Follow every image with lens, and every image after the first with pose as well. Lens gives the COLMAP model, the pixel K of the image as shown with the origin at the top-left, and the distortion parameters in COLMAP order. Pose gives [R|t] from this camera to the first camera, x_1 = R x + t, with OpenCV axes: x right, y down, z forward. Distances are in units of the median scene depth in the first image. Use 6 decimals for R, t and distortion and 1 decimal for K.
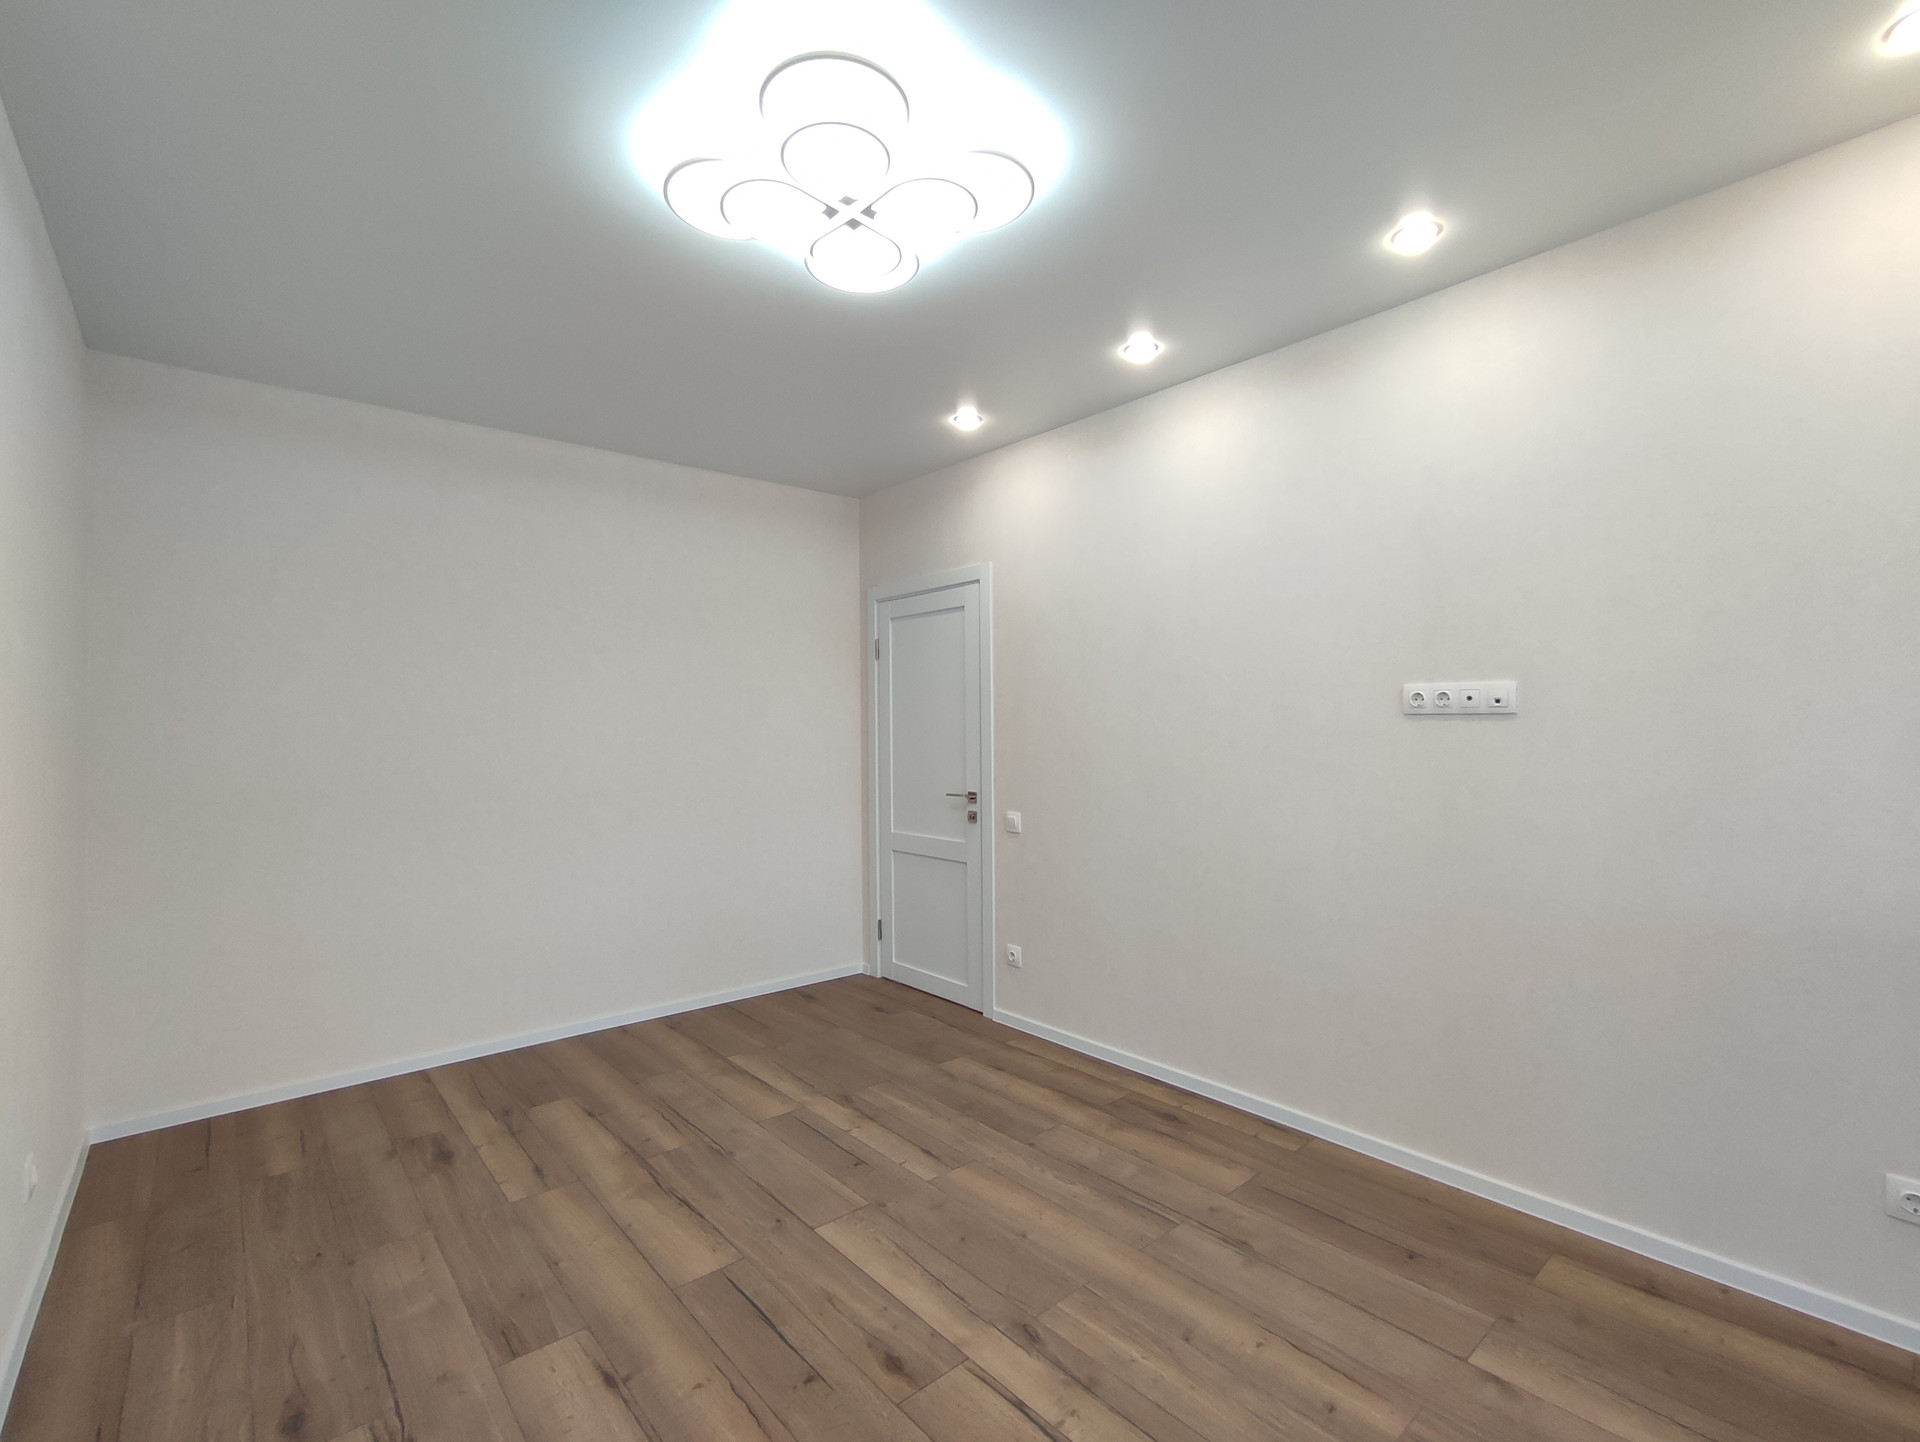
lens RADIAL K [[871.2, 0, 960.0], [0, 871.2, 721.0], [0, 0, 1]] dist [-0.087316, 0.047318]
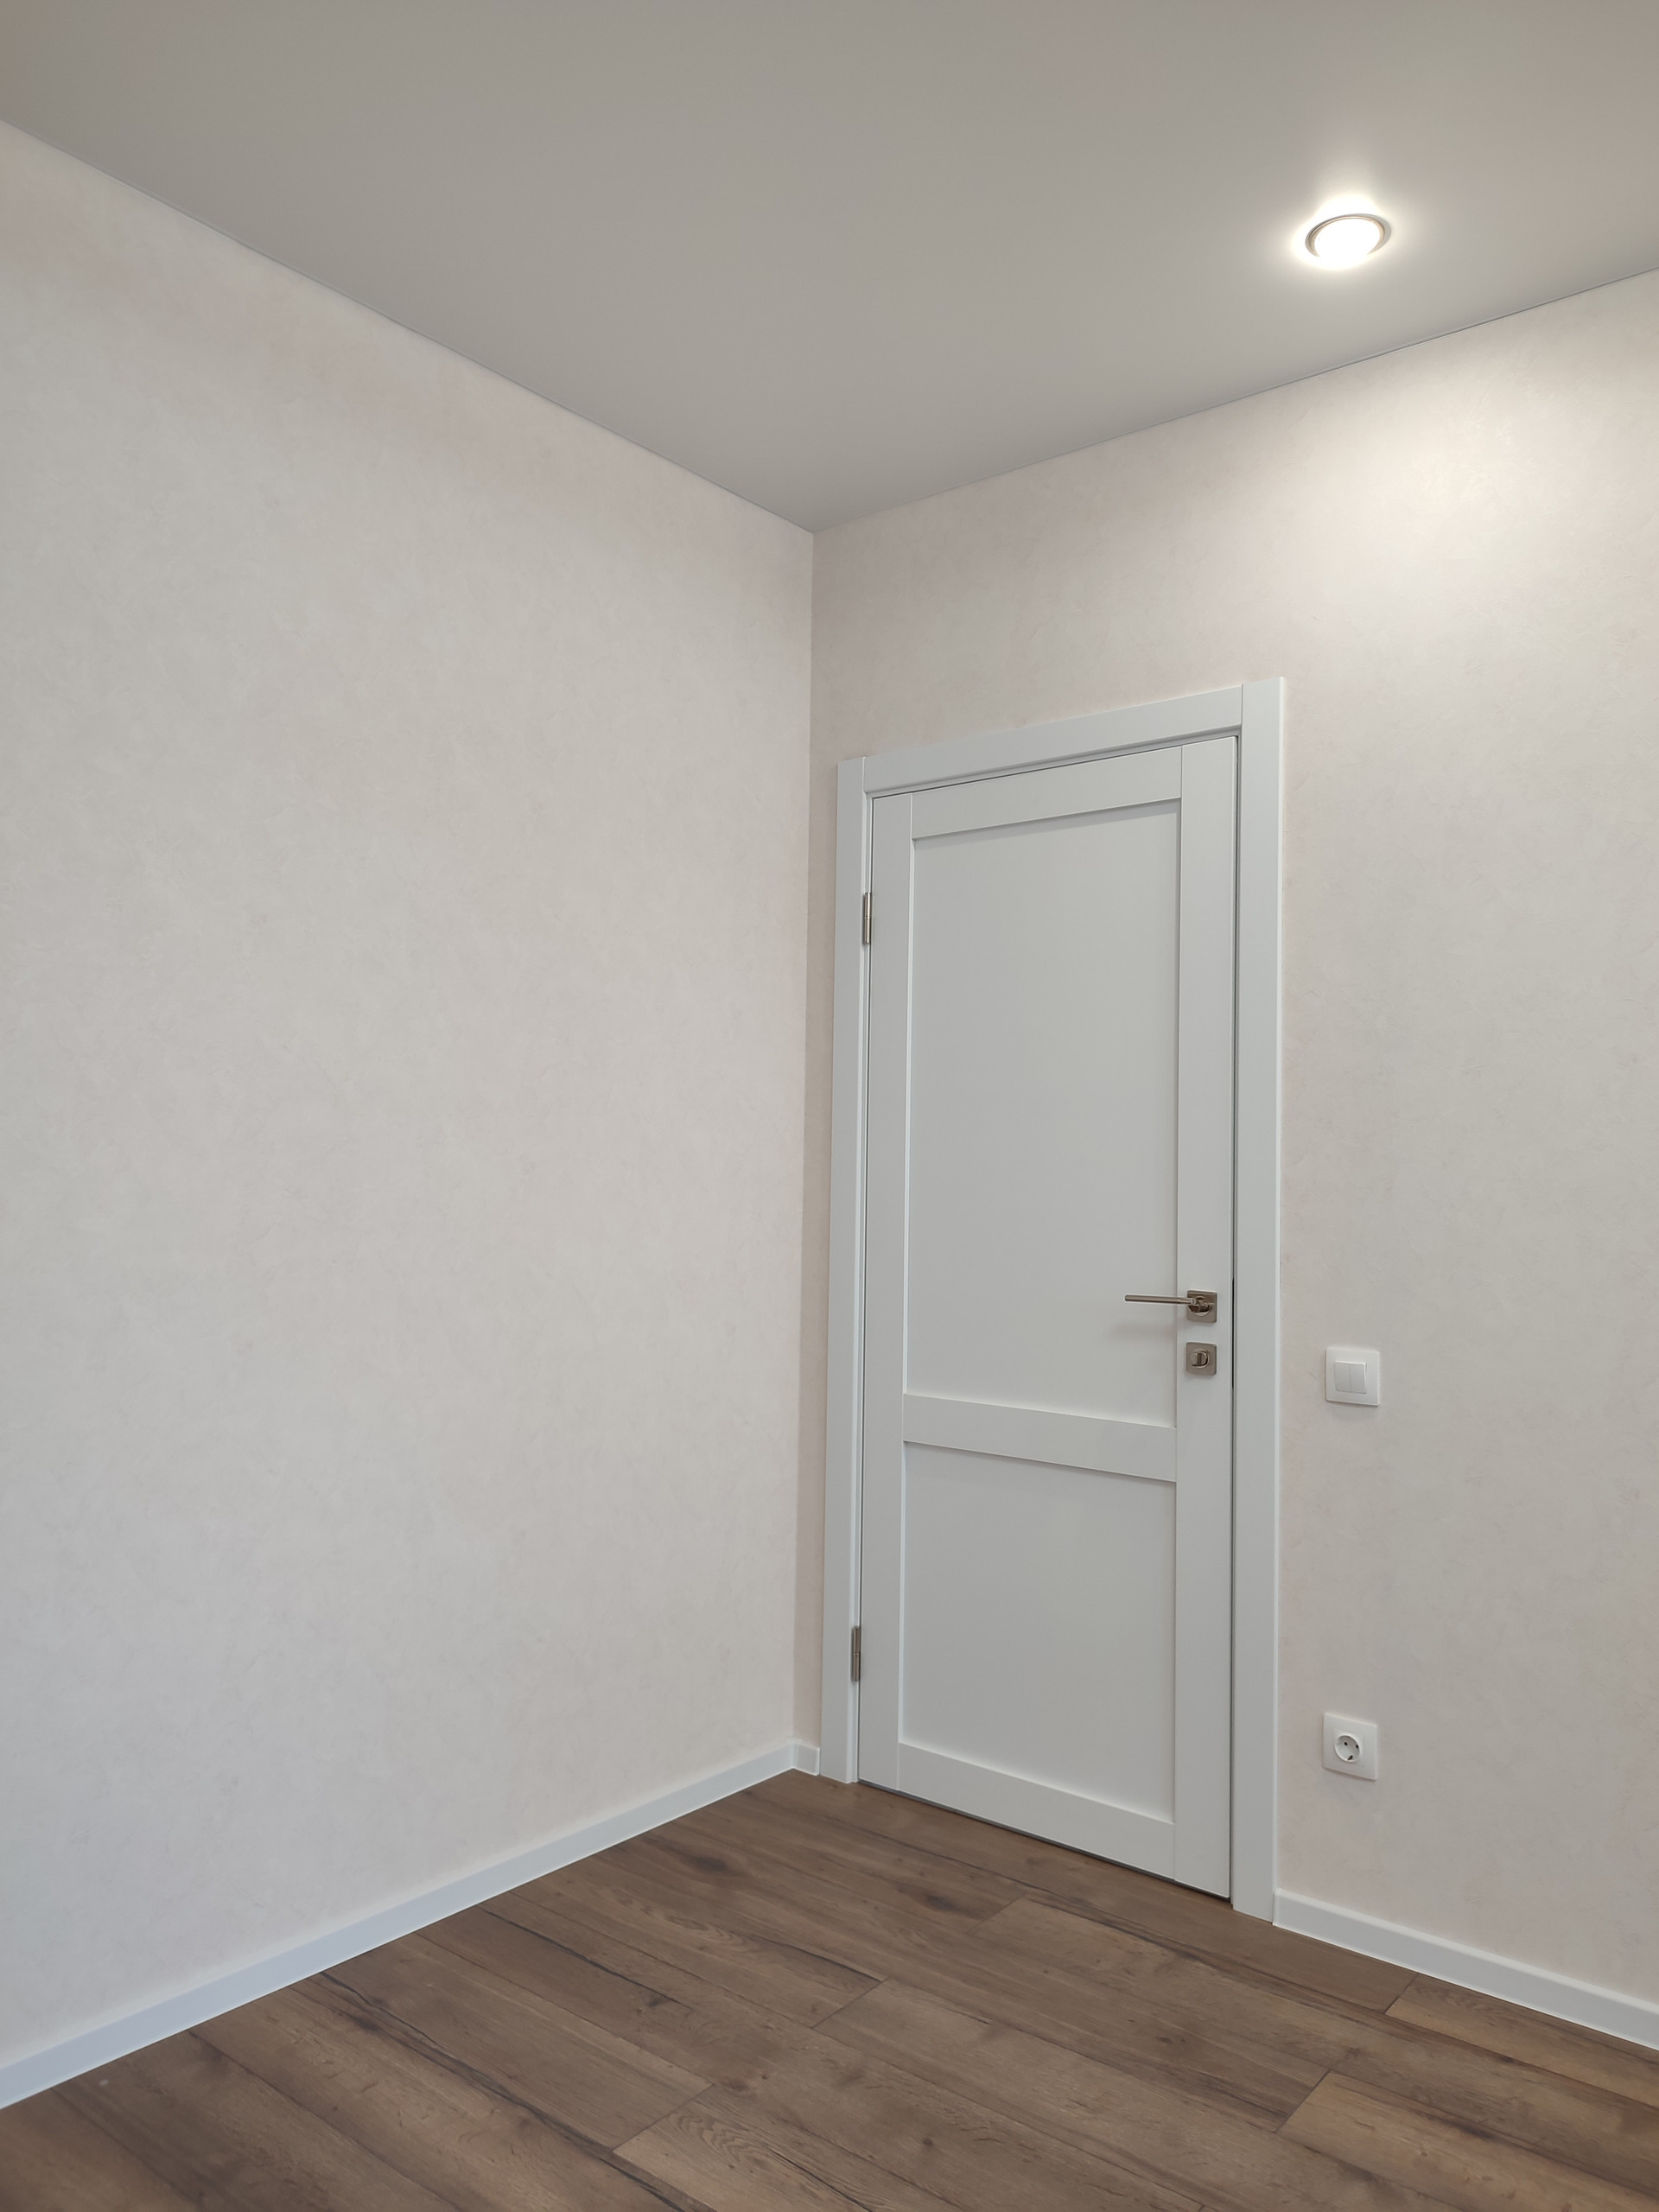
lens RADIAL K [[1588.8, 0, 829.5], [0, 1588.8, 1106.0], [0, 0, 1]] dist [-0.002242, -0.004057]
pose [[0.985092, 0.029898, 0.169410, -0.344833], [-0.024577, 0.999139, -0.033422, 0.037483], [-0.170264, 0.028760, 0.984979, 0.466593]]
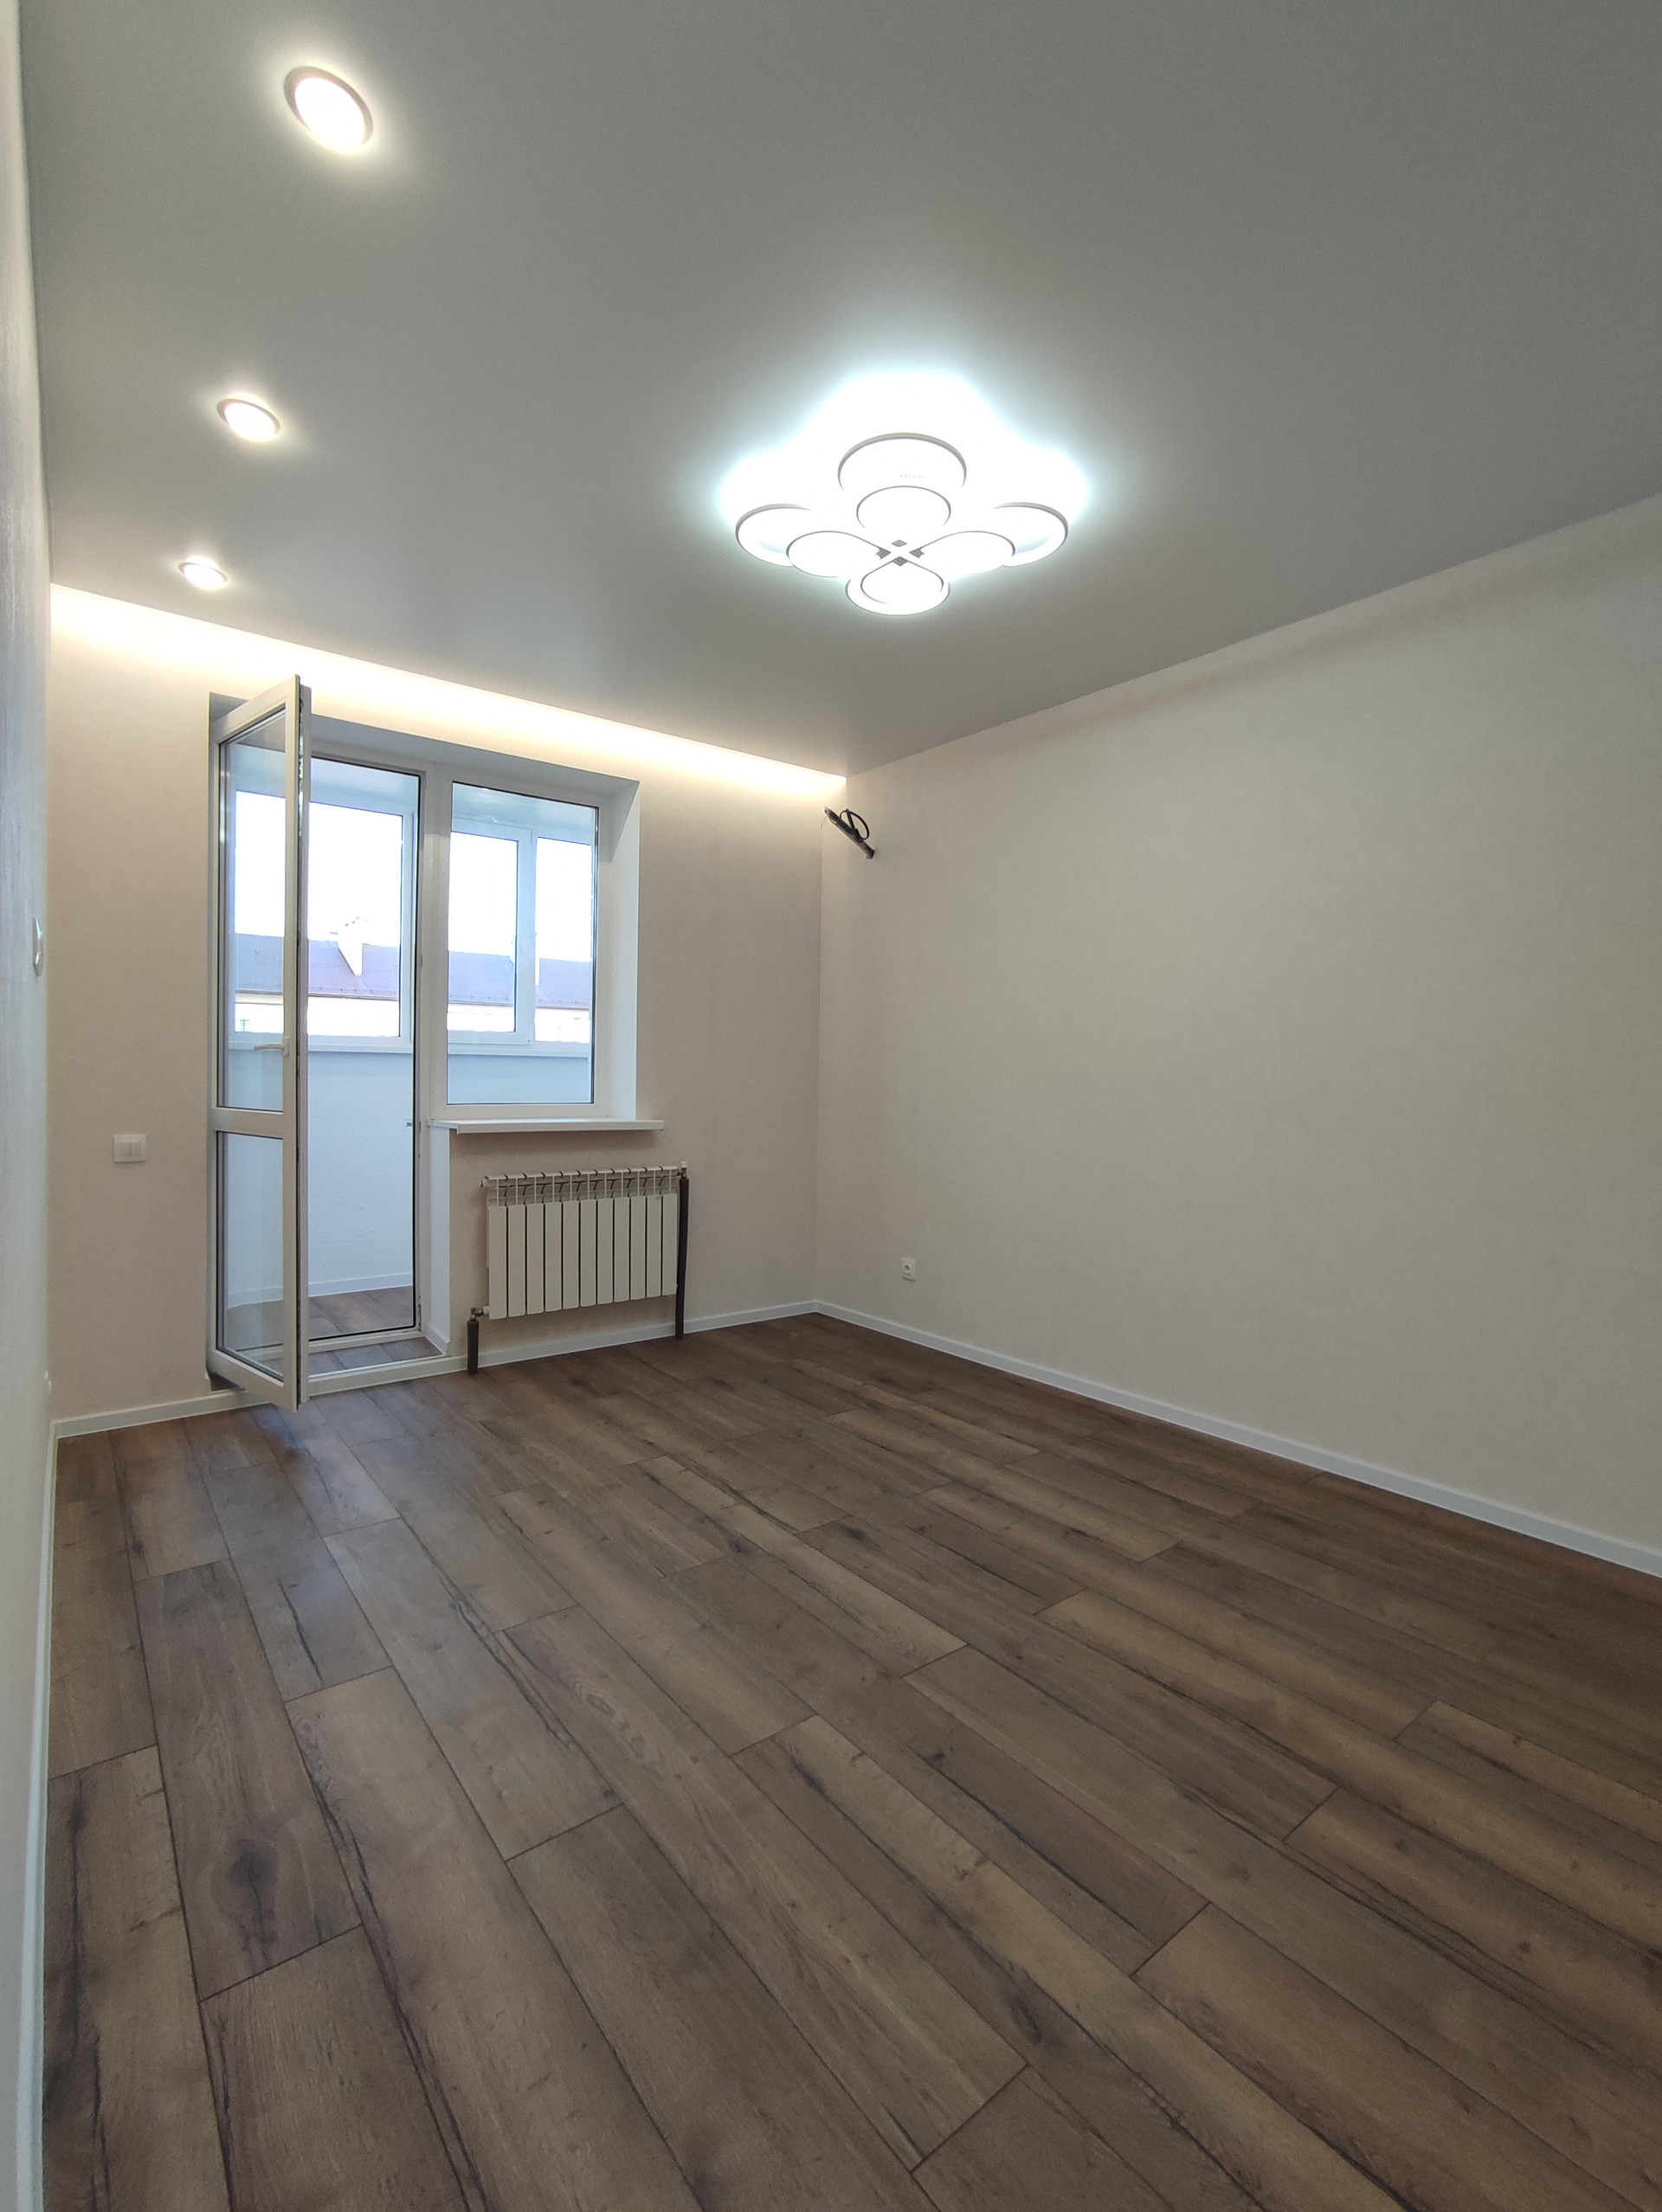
lens RADIAL K [[986.1, 0, 830.5], [0, 986.1, 1090.8], [0, 0, 1]] dist [-0.028627, 0.009227]
pose [[-0.998044, -0.006275, 0.062203, -0.073474], [-0.005880, 0.999961, 0.006521, 0.064057], [-0.062241, 0.006143, -0.998042, 1.399807]]
